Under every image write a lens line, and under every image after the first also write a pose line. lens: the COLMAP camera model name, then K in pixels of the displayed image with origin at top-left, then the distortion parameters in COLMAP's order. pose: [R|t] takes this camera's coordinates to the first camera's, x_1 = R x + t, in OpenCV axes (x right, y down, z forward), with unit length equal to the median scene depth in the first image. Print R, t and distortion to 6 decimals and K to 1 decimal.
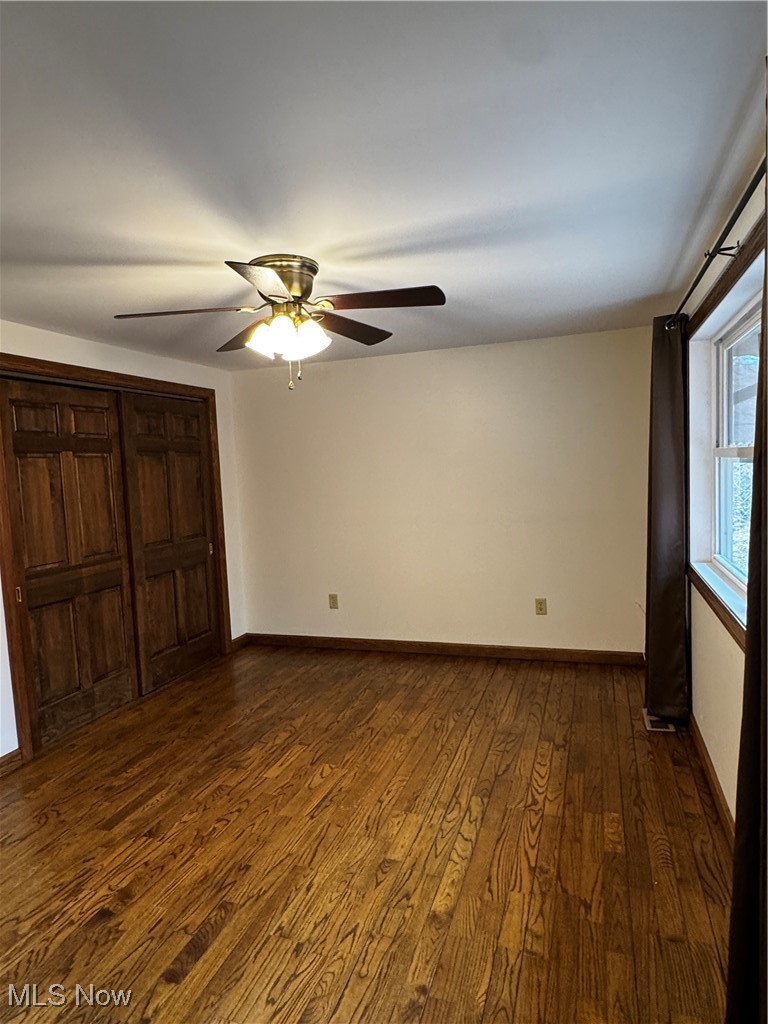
lens RADIAL K [[604.4, 0, 384.0], [0, 604.4, 512.0], [0, 0, 1]] dist [-0.003528, 0.000403]
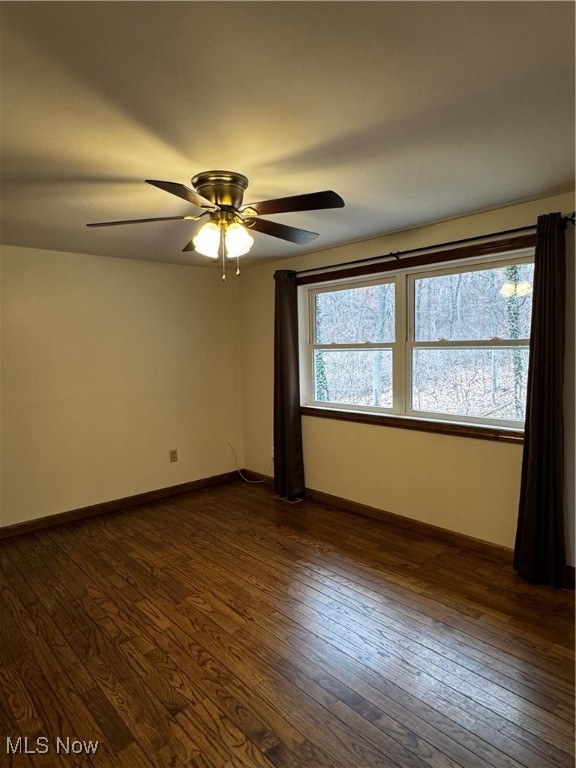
lens RADIAL K [[459.5, 0, 288.0], [0, 459.5, 384.0], [0, 0, 1]] dist [-0.017822, 0.000372]
pose [[0.484329, -0.032889, 0.874267, -0.695263], [0.068753, 0.997634, -0.000557, 0.016741], [-0.872180, 0.060378, 0.485444, 0.342181]]
